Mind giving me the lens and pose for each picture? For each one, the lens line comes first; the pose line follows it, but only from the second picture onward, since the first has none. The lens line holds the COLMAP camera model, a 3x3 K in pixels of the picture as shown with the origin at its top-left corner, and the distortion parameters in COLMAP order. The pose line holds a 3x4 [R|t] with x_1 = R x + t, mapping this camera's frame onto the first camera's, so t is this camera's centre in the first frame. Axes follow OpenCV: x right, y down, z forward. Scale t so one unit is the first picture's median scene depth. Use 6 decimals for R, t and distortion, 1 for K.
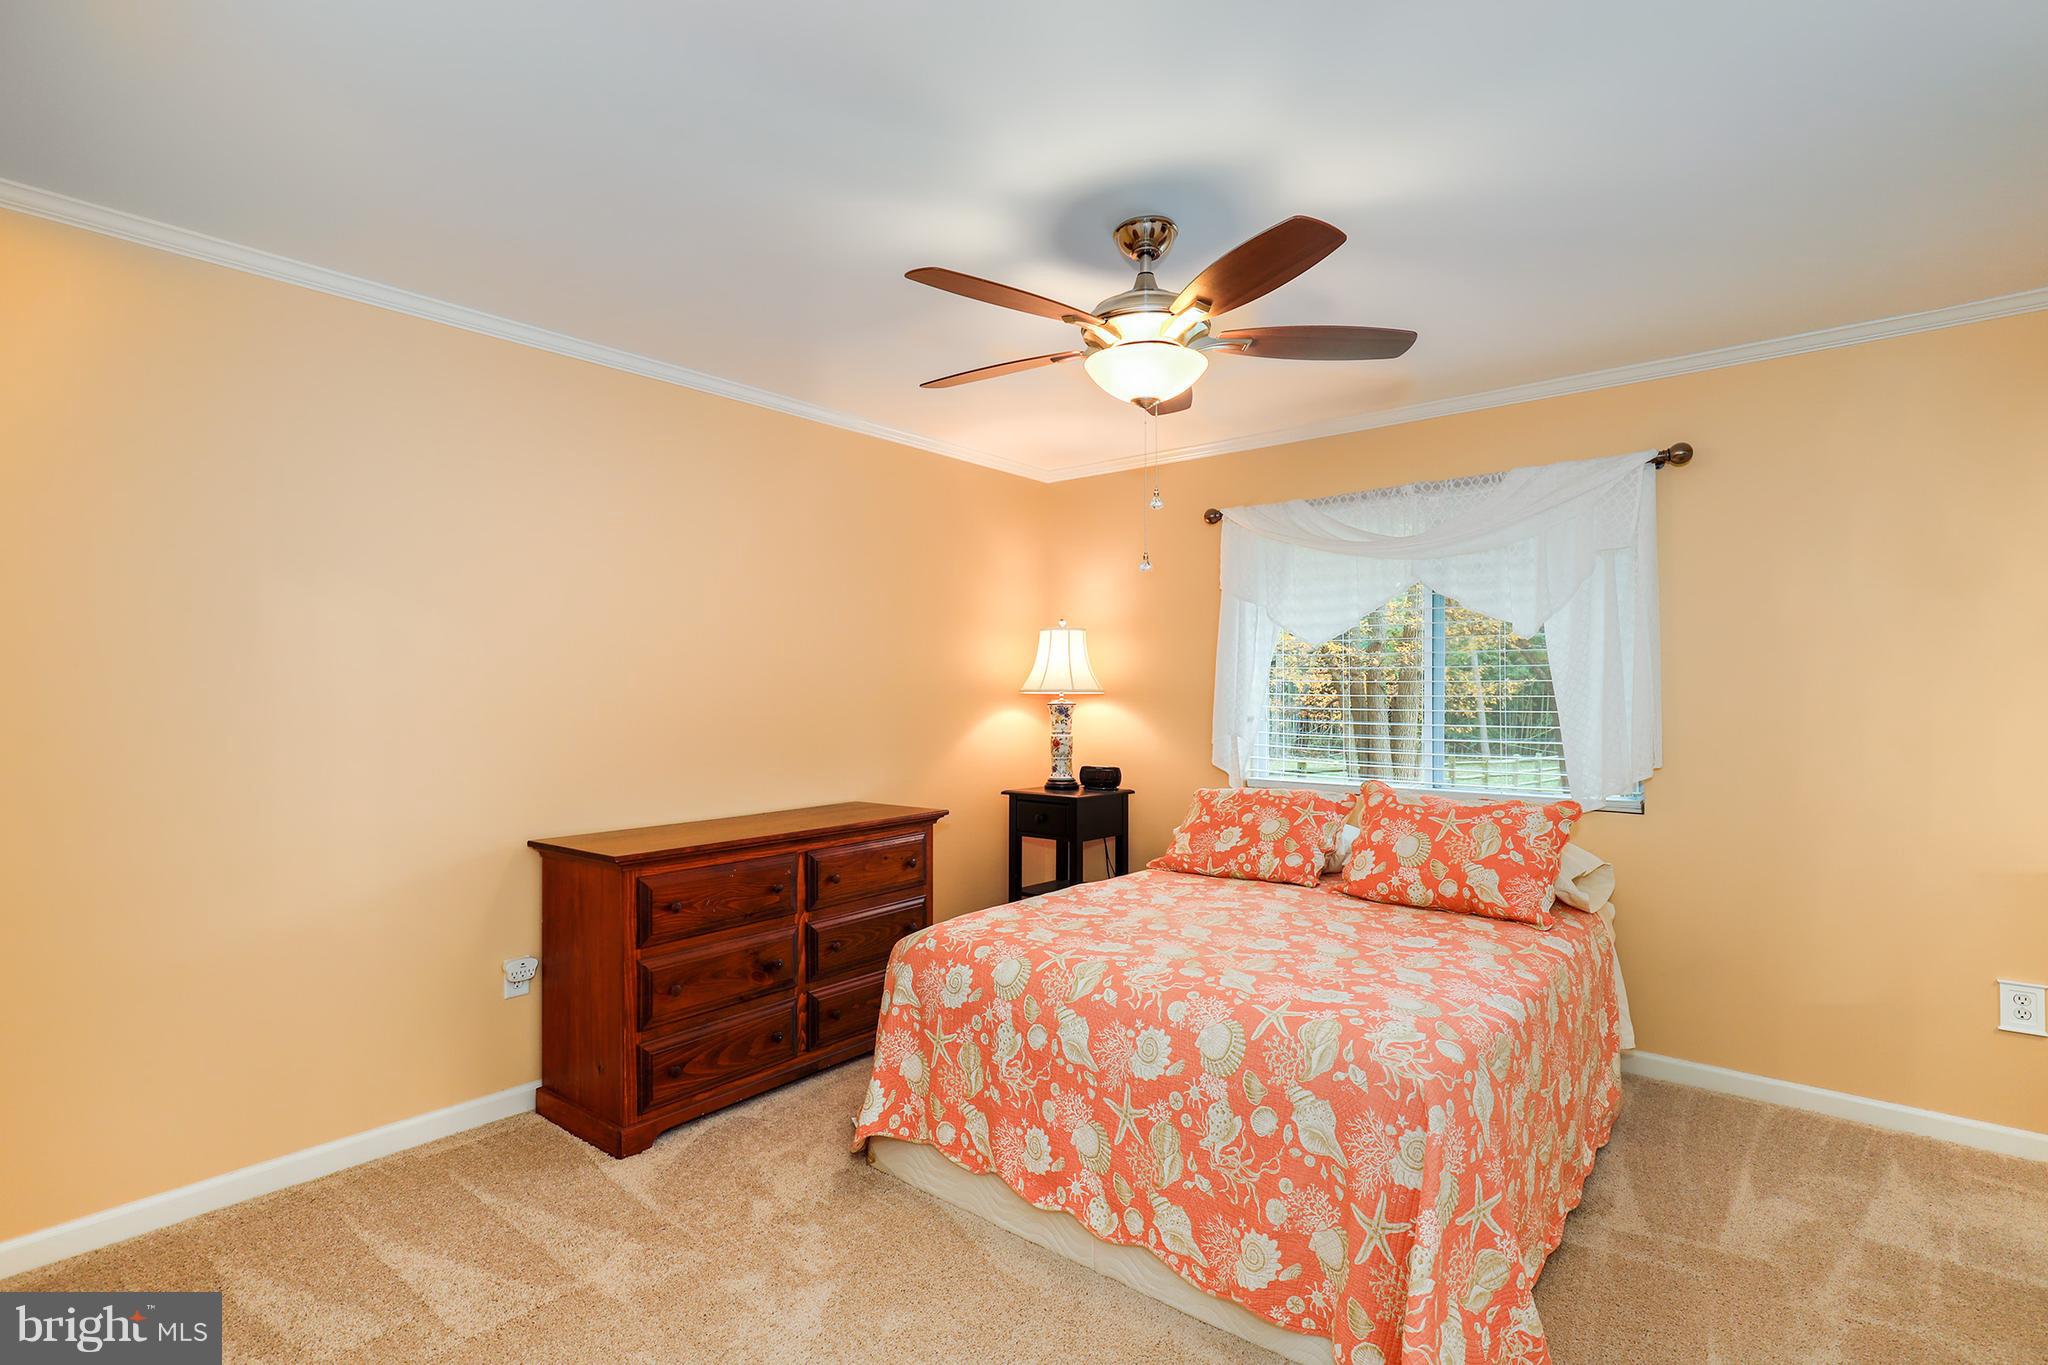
lens RADIAL K [[925.5, 0, 966.2], [0, 925.5, 701.7], [0, 0, 1]] dist [0.015253, 0.000614]
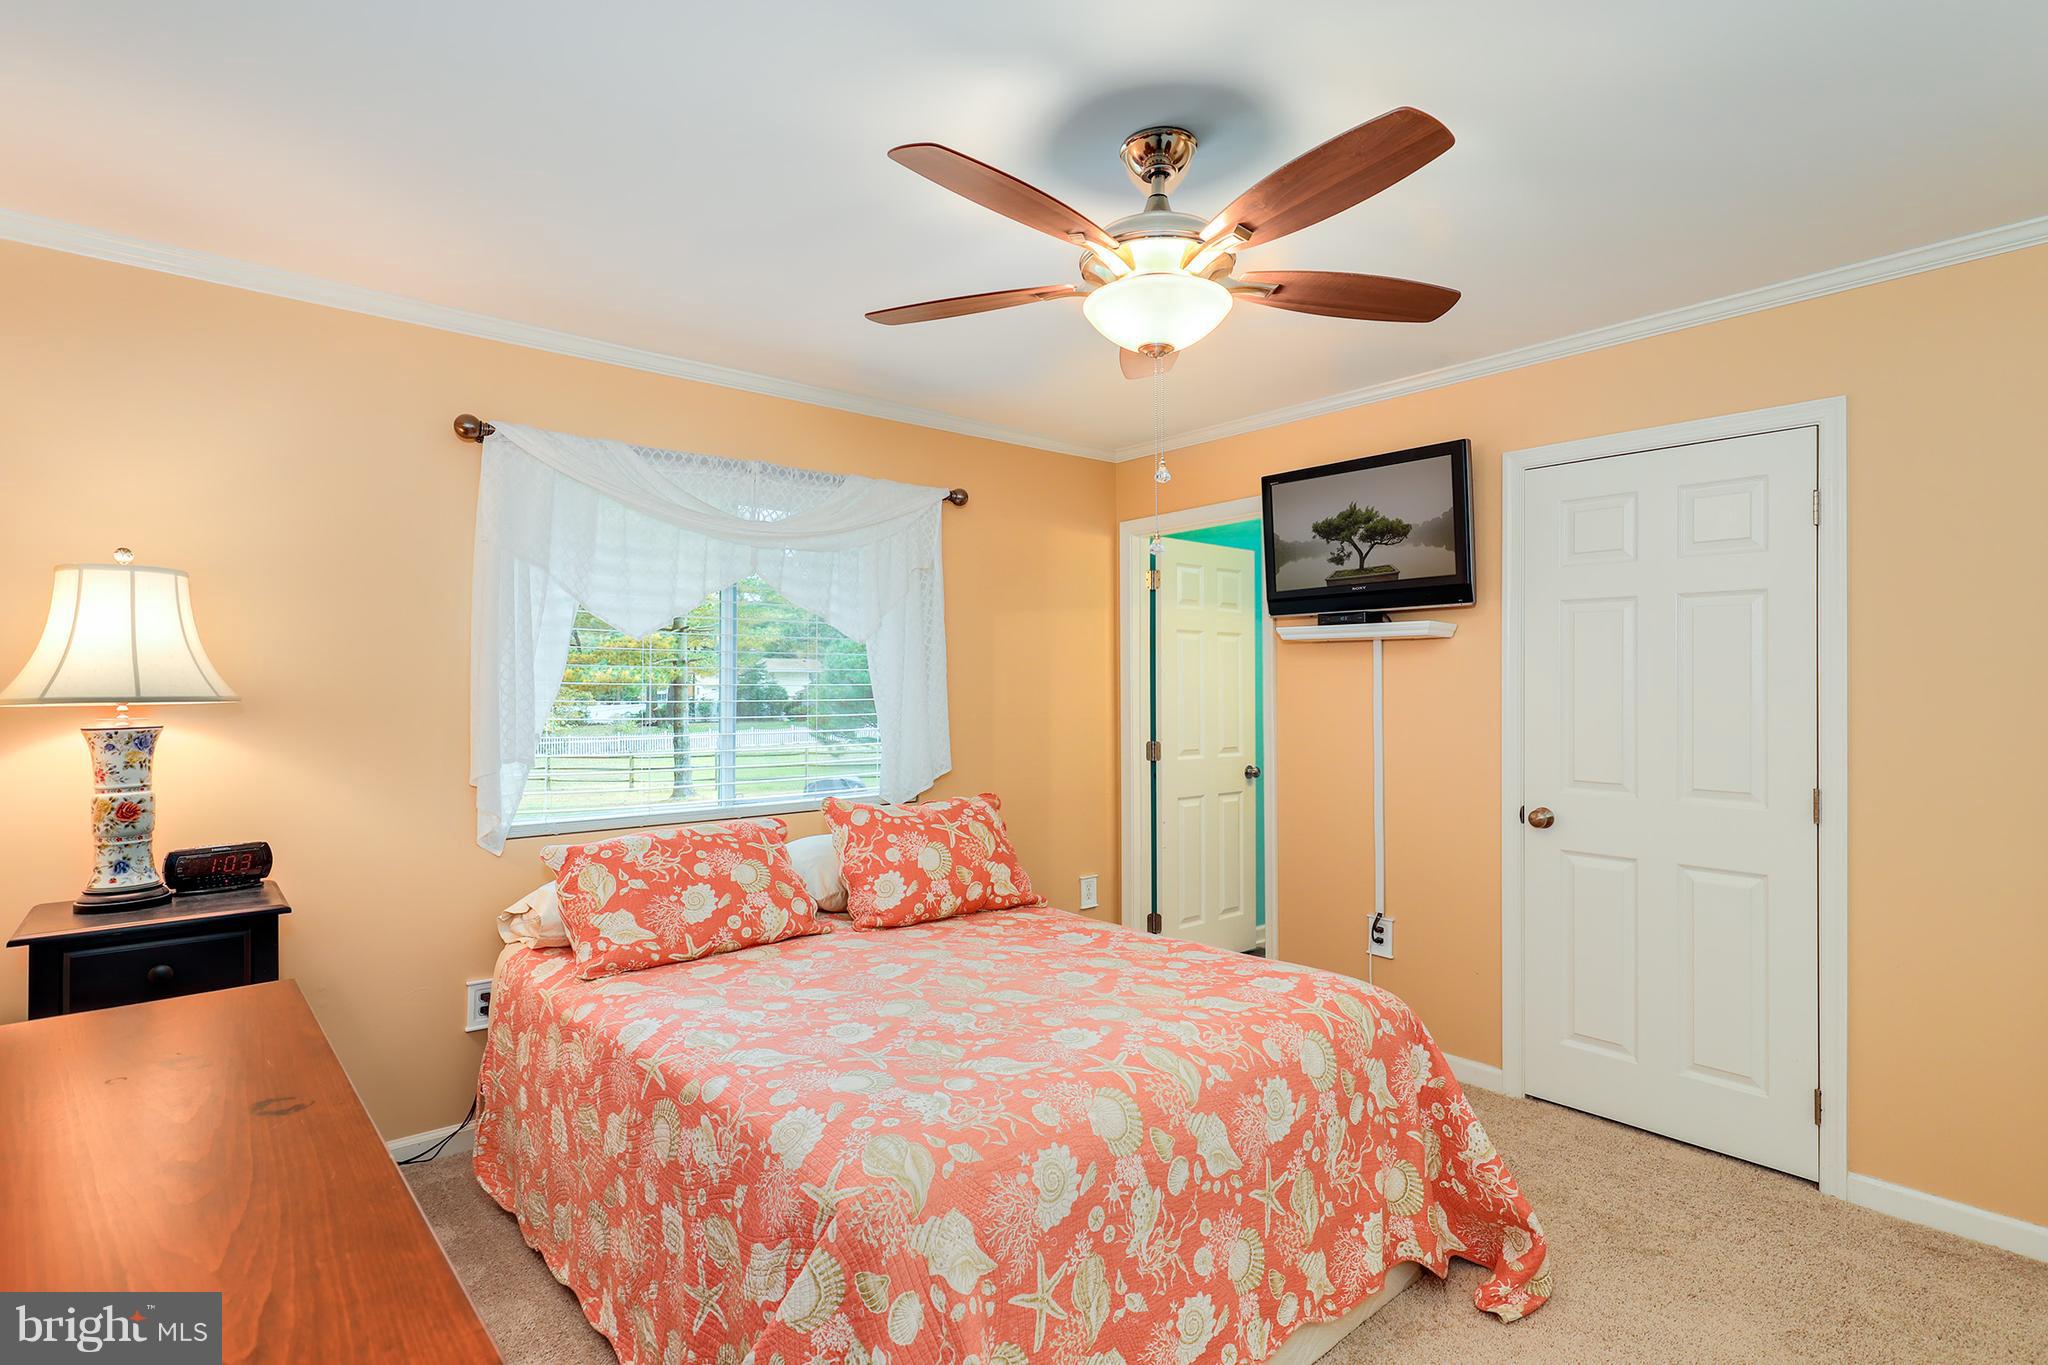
lens RADIAL K [[1036.8, 0, 1023.0], [0, 1036.8, 676.0], [0, 0, 1]] dist [0.002743, 0.001507]
pose [[0.158396, 0.010877, 0.987316, -0.569554], [0.016037, 0.999779, -0.013588, -0.015748], [-0.987245, 0.017986, 0.158186, 0.747575]]
